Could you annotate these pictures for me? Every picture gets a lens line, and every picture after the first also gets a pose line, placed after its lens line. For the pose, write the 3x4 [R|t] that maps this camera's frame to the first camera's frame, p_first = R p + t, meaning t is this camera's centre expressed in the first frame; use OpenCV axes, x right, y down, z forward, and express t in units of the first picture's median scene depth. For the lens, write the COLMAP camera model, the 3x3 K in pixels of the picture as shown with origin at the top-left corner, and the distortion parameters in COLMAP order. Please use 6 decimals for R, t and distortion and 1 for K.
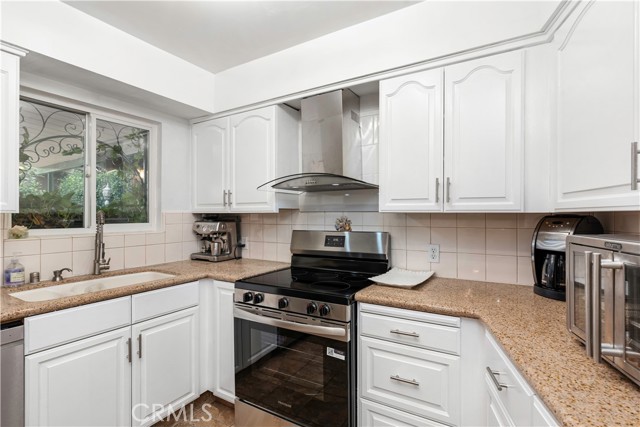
lens RADIAL K [[306.8, 0, 323.7], [0, 306.8, 214.8], [0, 0, 1]] dist [-0.000555, 0.001916]
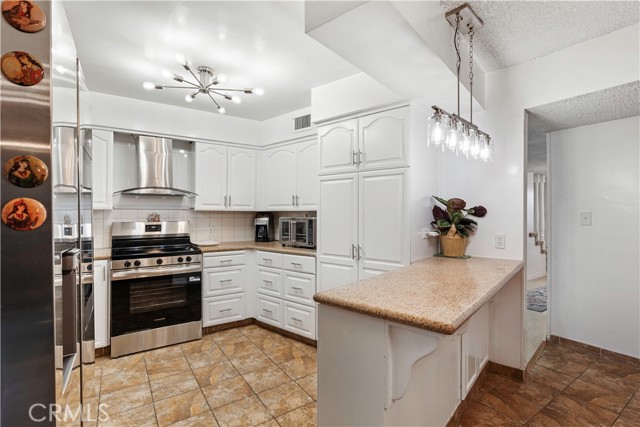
lens RADIAL K [[306.8, 0, 323.4], [0, 306.8, 214.6], [0, 0, 1]] dist [-0.000555, 0.001916]
pose [[0.447725, -0.001857, 0.894169, -1.309163], [-0.003920, 0.999984, 0.004039, 0.009515], [-0.894163, -0.005313, 0.447711, -0.639139]]
